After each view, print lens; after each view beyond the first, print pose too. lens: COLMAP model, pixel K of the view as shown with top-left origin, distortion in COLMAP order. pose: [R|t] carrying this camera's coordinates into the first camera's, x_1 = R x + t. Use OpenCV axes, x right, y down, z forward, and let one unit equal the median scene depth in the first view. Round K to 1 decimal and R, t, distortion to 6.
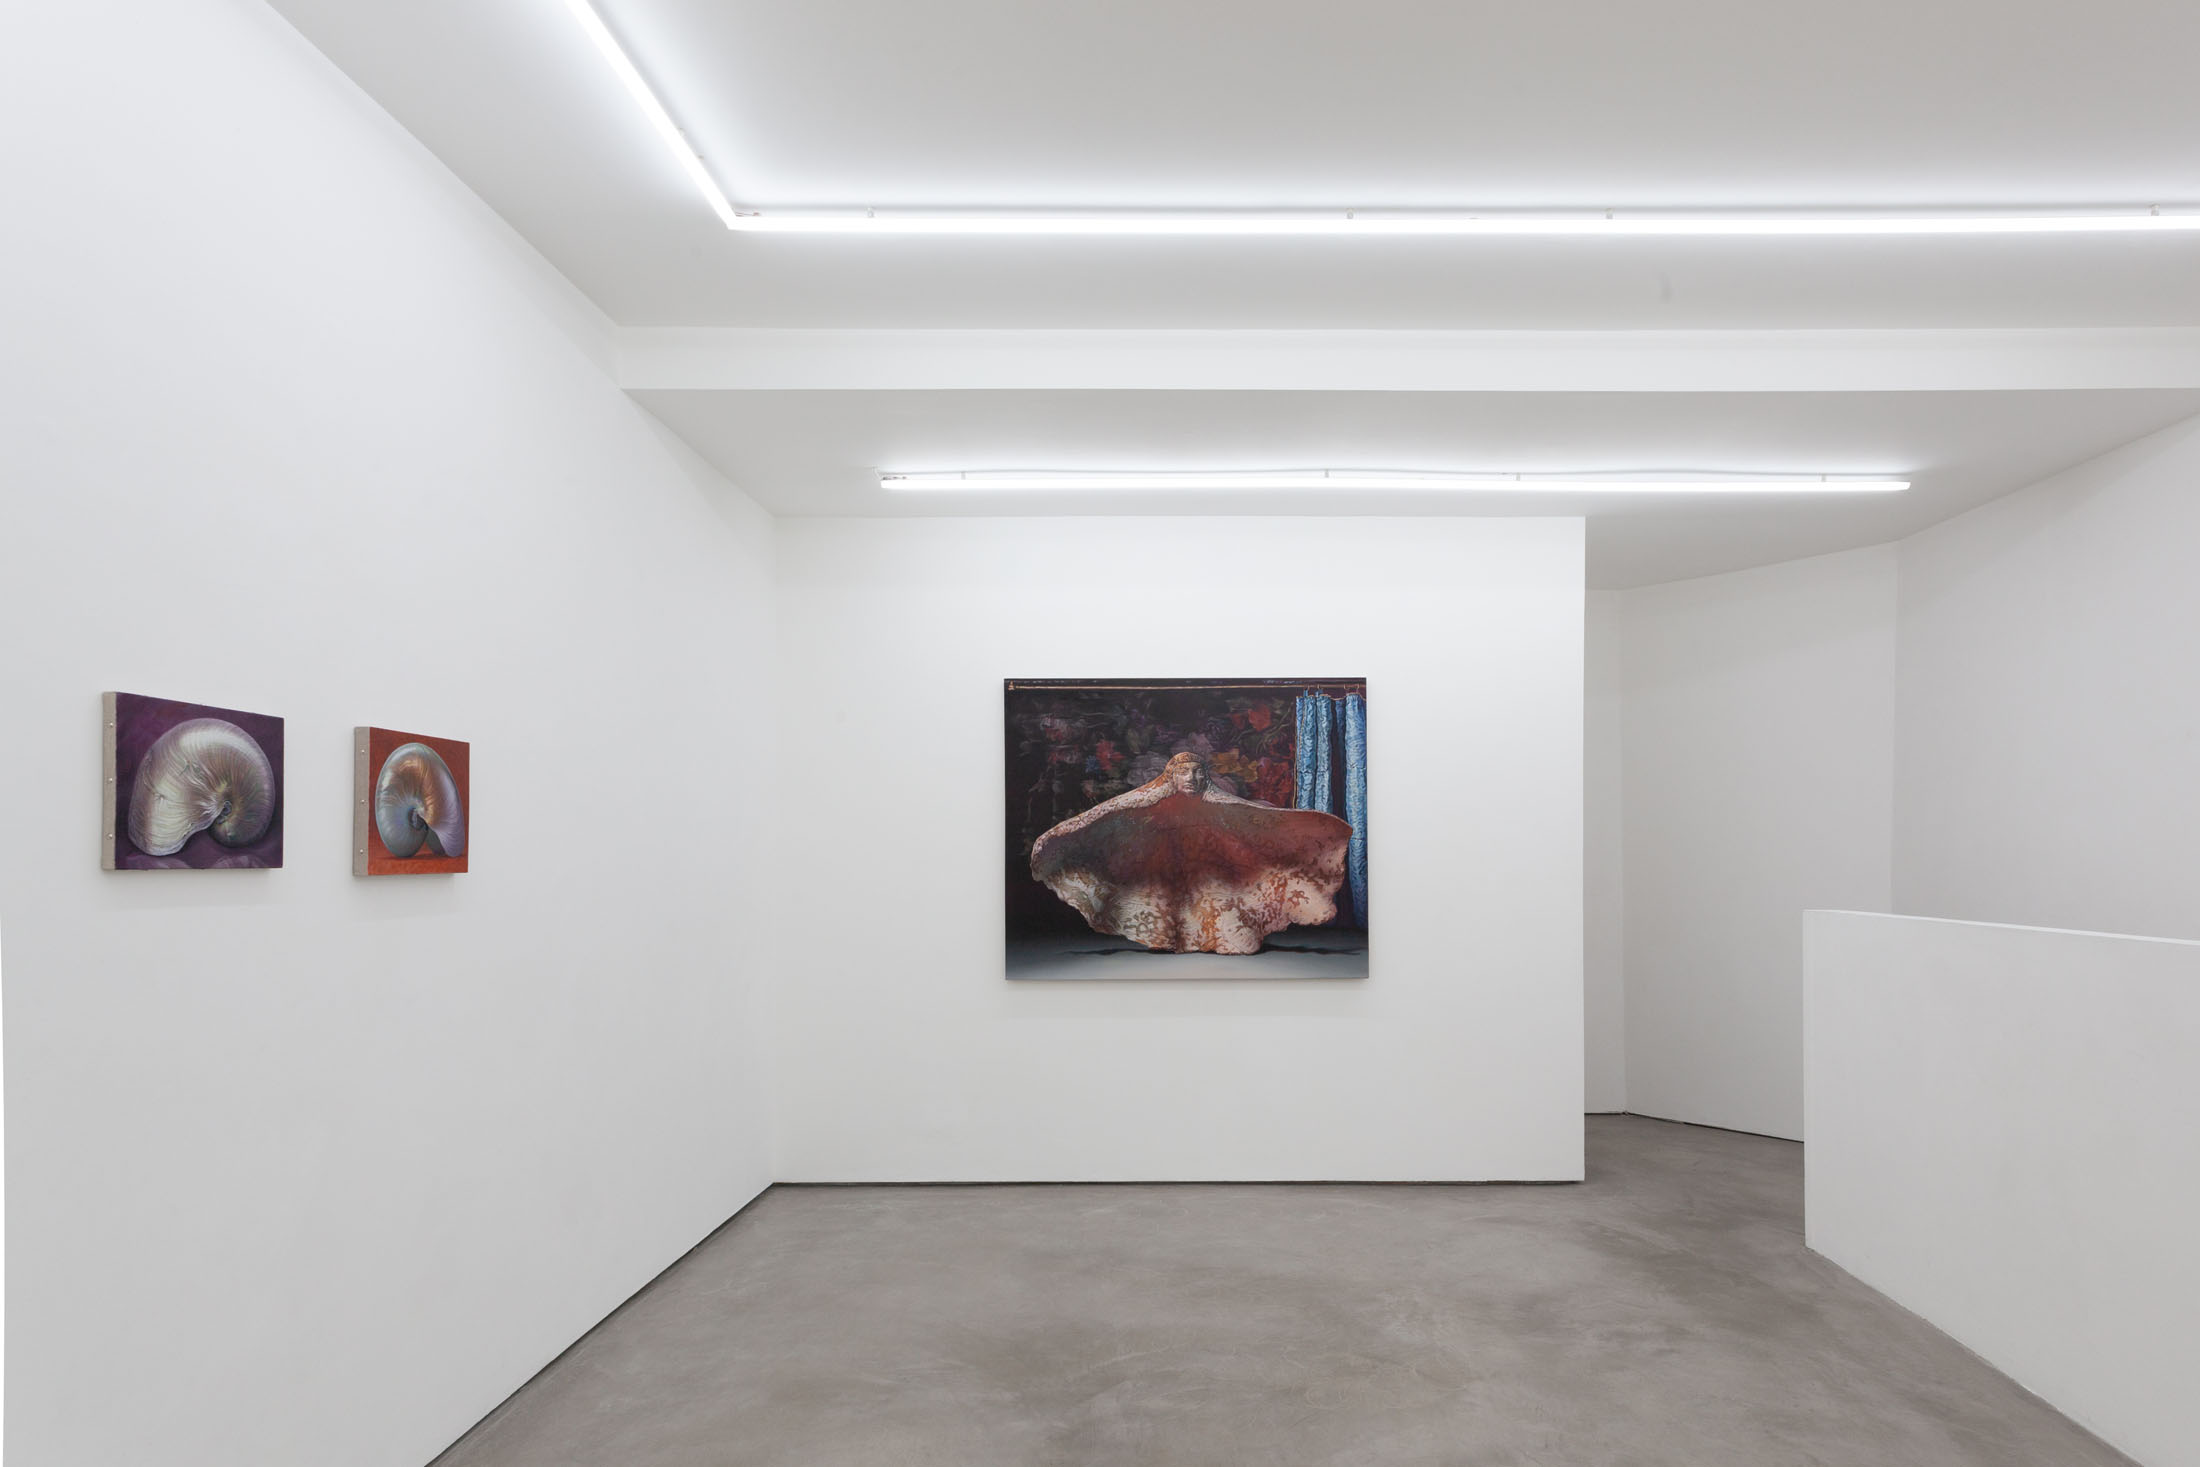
lens RADIAL K [[1150.2, 0, 1139.0], [0, 1150.2, 777.2], [0, 0, 1]] dist [-0.000862, -0.000252]
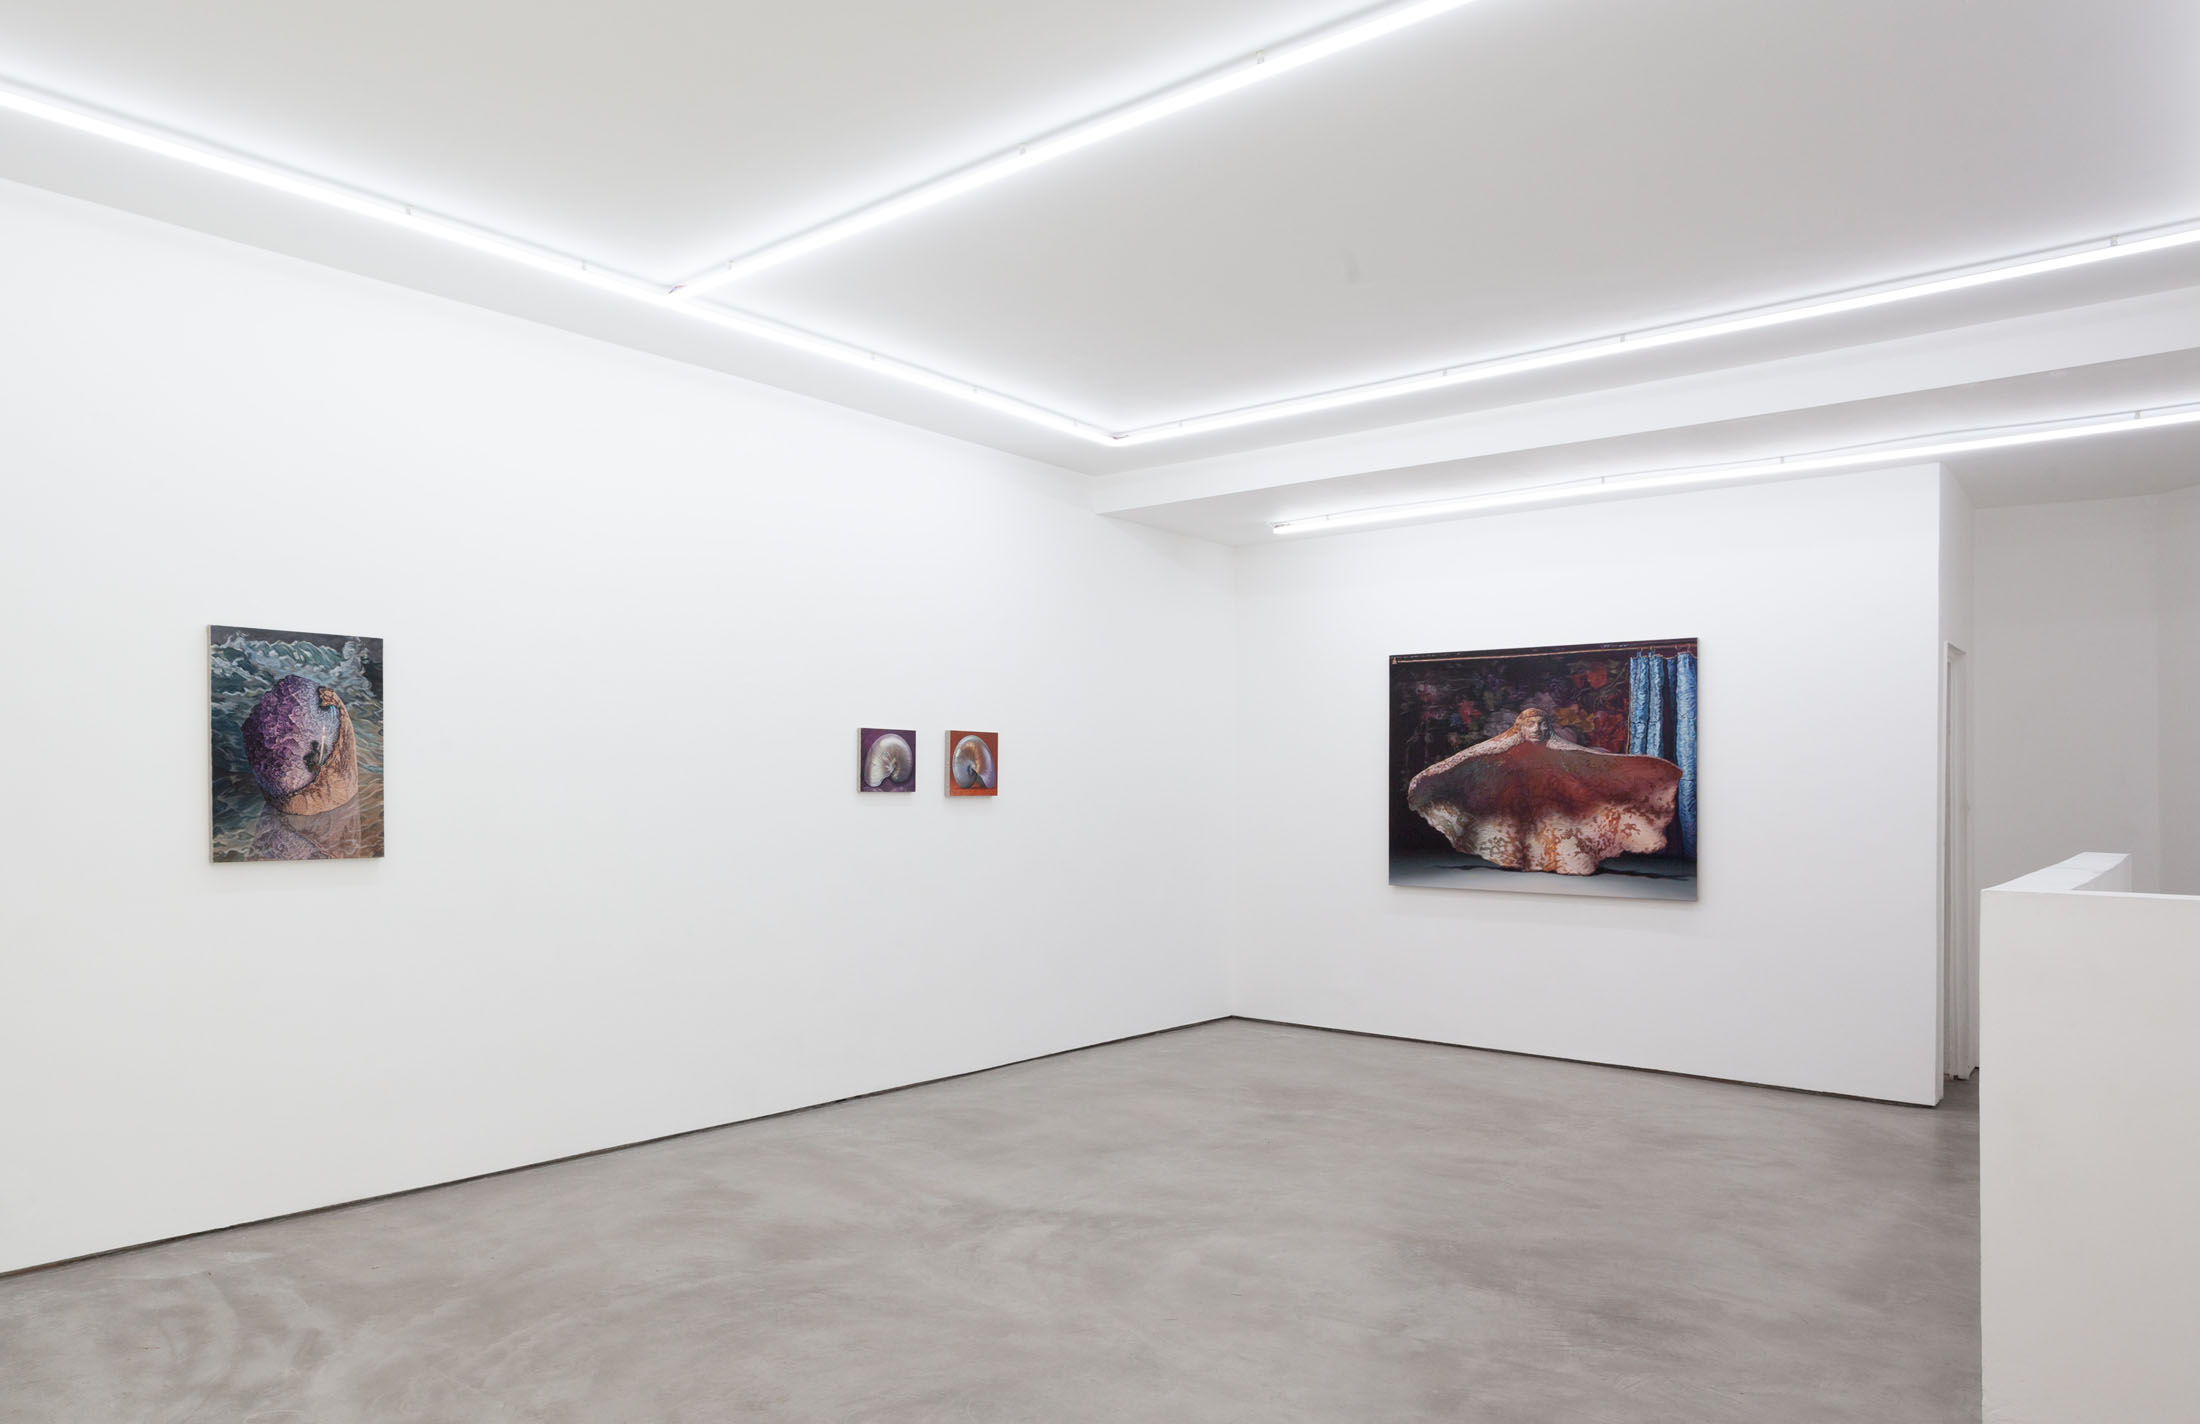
lens RADIAL K [[1965.5, 0, 1099.5], [0, 1965.5, 714.5], [0, 0, 1]] dist [-0.010782, -0.005863]
pose [[0.775571, -0.012565, -0.631135, 1.012617], [0.031959, 0.999301, 0.019378, -0.071099], [0.630450, -0.035200, 0.775431, -0.918494]]
